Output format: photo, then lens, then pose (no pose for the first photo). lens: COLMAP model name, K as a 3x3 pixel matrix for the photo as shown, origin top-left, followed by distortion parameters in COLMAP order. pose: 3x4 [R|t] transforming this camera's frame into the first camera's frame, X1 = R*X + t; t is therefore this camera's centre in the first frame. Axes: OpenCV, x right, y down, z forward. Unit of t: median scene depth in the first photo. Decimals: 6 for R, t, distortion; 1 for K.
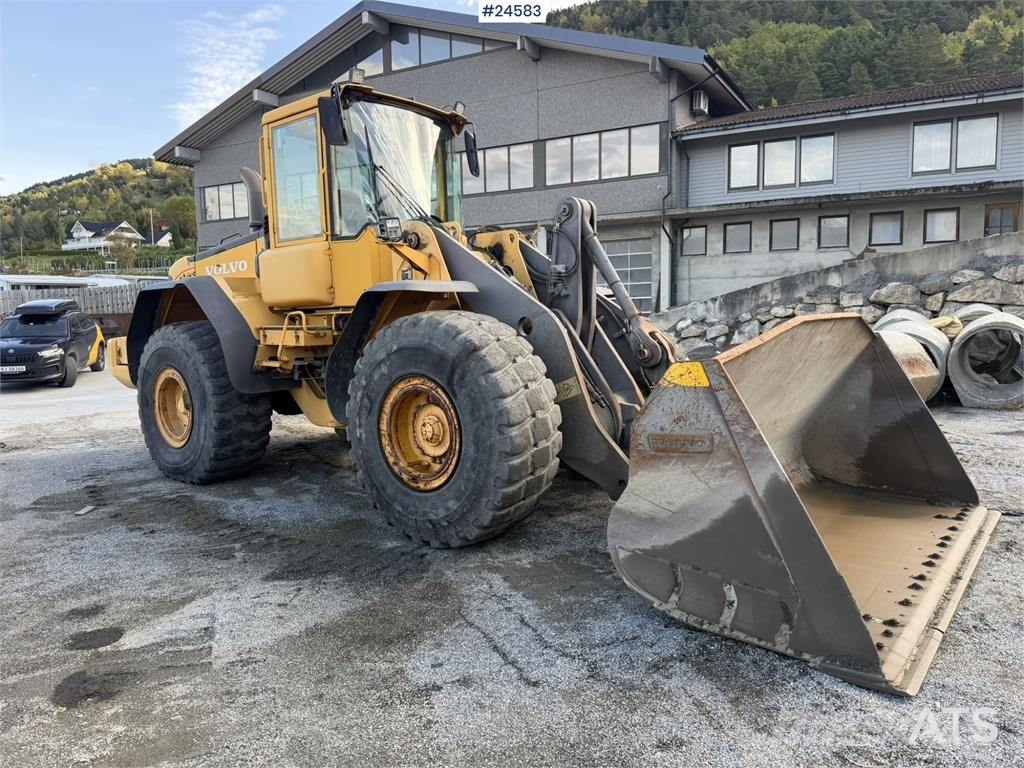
lens RADIAL K [[722.3, 0, 518.0], [0, 722.3, 377.5], [0, 0, 1]] dist [0.029730, -0.040554]
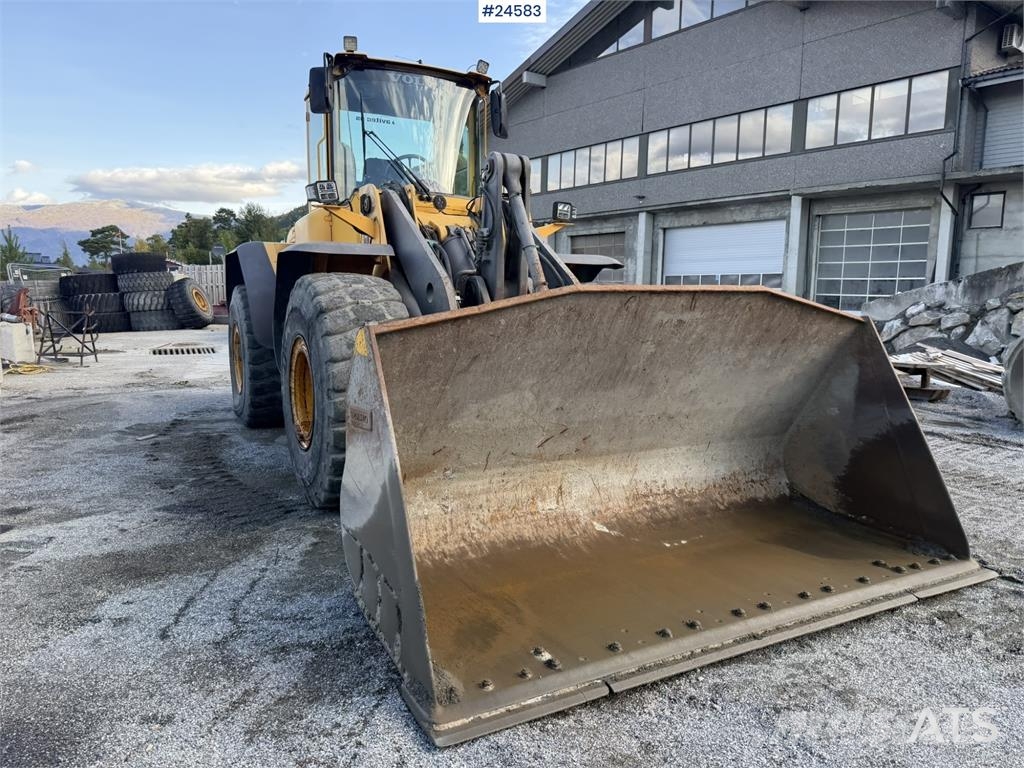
lens RADIAL K [[722.3, 0, 518.8], [0, 722.3, 388.3], [0, 0, 1]] dist [0.029730, -0.040554]
pose [[0.916351, 0.081593, -0.391975, 0.453784], [-0.064508, 0.996312, 0.056584, -0.005807], [0.395146, -0.026565, 0.918234, 0.149657]]
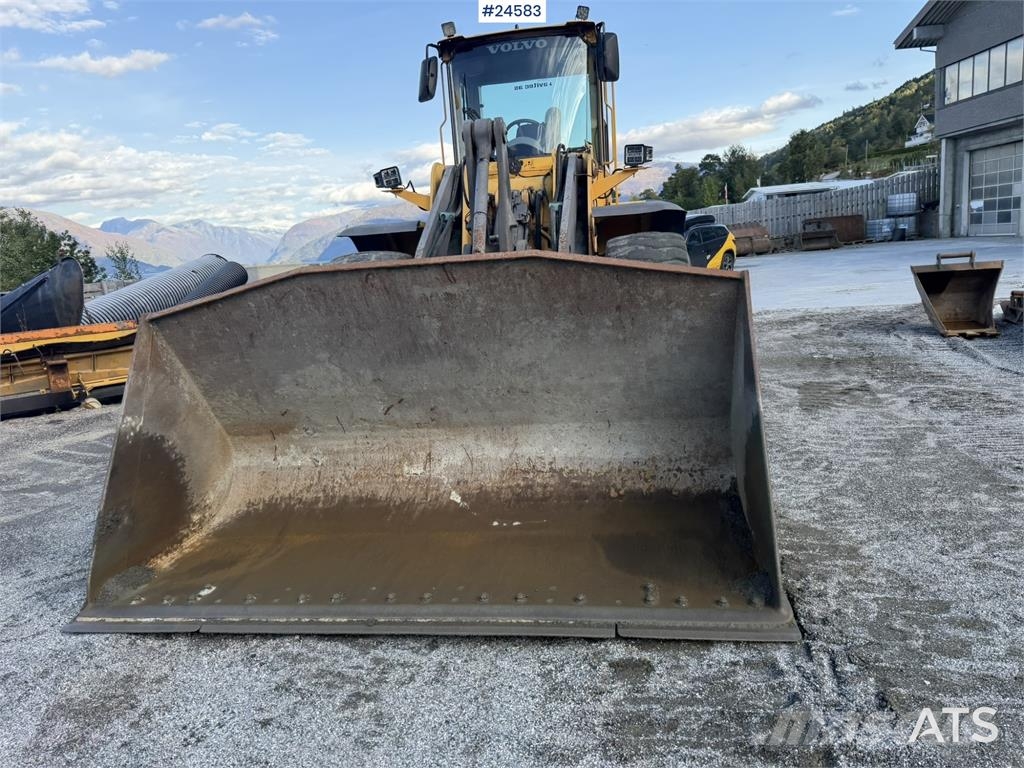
lens RADIAL K [[722.3, 0, 519.4], [0, 722.3, 377.8], [0, 0, 1]] dist [0.029730, -0.040554]
pose [[0.489451, 0.137578, -0.861110, 0.892457], [-0.013990, 0.988588, 0.149993, -0.060158], [0.871919, -0.061367, 0.485790, 0.544938]]
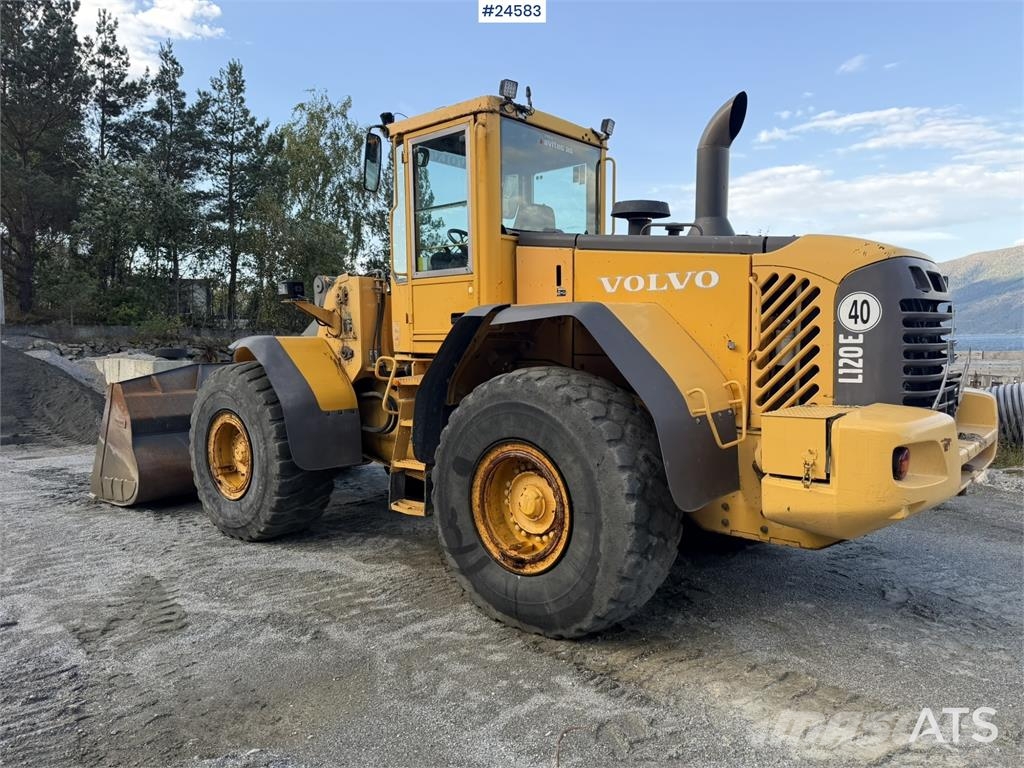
lens RADIAL K [[722.3, 0, 519.4], [0, 722.3, 371.9], [0, 0, 1]] dist [0.029730, -0.040554]
pose [[-0.998789, 0.035356, 0.034220, -0.303699], [0.039605, 0.990362, 0.132718, -0.226209], [-0.029197, 0.133912, -0.990563, 2.260763]]
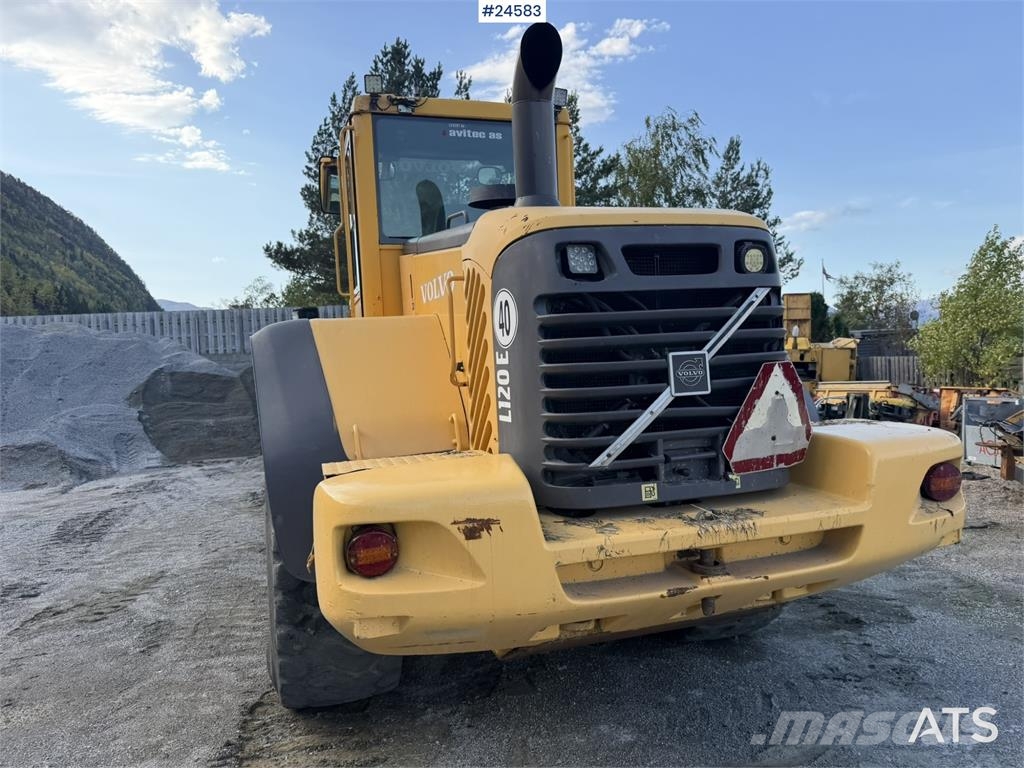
lens RADIAL K [[722.3, 0, 521.9], [0, 722.3, 386.5], [0, 0, 1]] dist [0.029730, -0.040554]
pose [[-0.835219, 0.038898, 0.548539, -0.829152], [0.109692, 0.989234, 0.096871, -0.181368], [-0.538865, 0.141079, -0.830494, 1.964597]]
